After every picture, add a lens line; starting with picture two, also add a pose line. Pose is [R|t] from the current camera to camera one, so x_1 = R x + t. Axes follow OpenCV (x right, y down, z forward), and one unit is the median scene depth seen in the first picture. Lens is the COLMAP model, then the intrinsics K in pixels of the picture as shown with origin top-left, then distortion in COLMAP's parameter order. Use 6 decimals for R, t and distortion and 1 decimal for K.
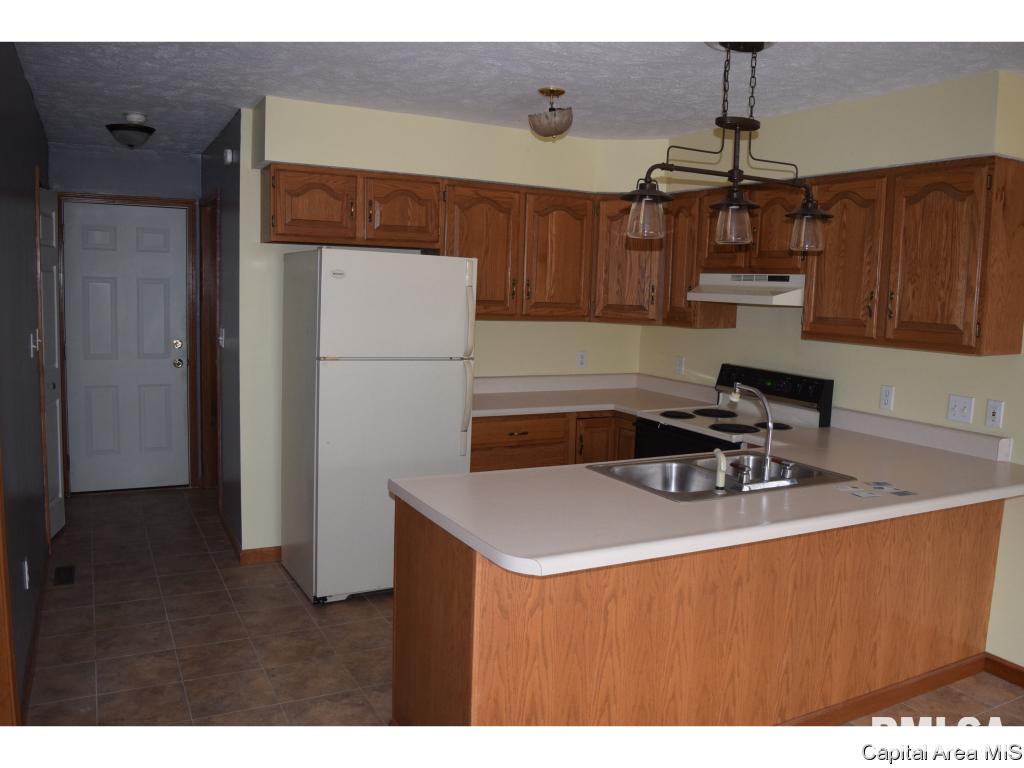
lens RADIAL K [[809.1, 0, 512.0], [0, 809.1, 384.0], [0, 0, 1]] dist [-0.088170, 0.012195]
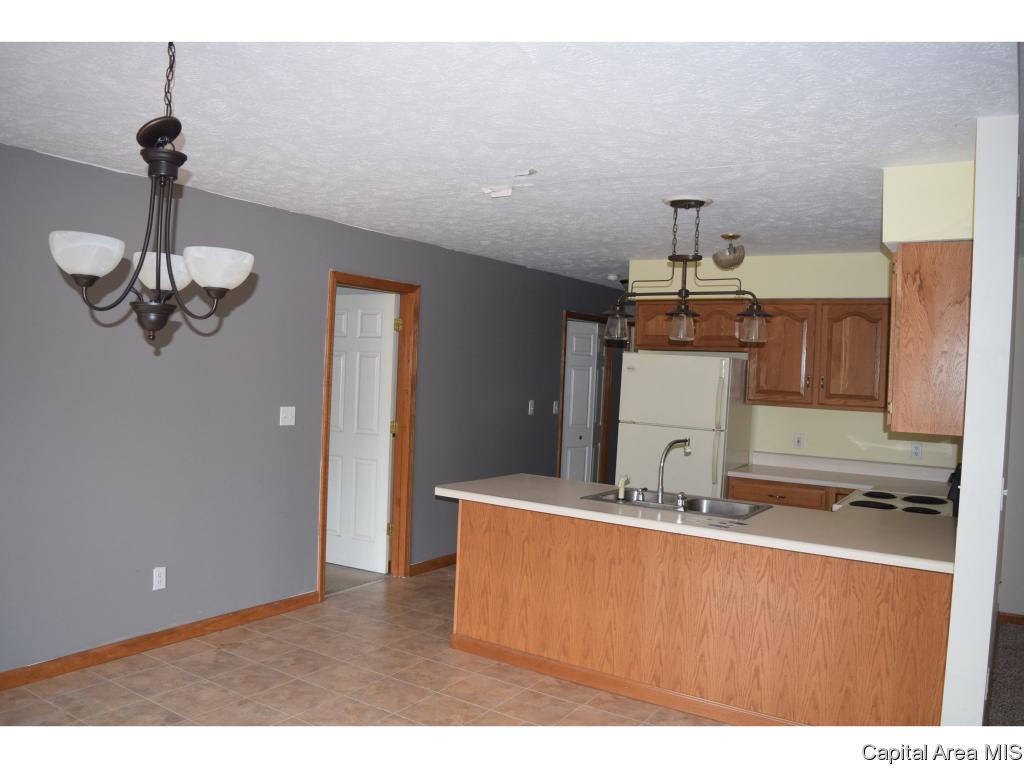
lens RADIAL K [[809.1, 0, 512.0], [0, 809.1, 384.0], [0, 0, 1]] dist [-0.088170, 0.012195]
pose [[0.475843, 0.003667, -0.879523, 1.413938], [-0.130251, 0.989259, -0.066344, 0.038965], [0.869832, 0.146128, 0.471210, 0.064841]]
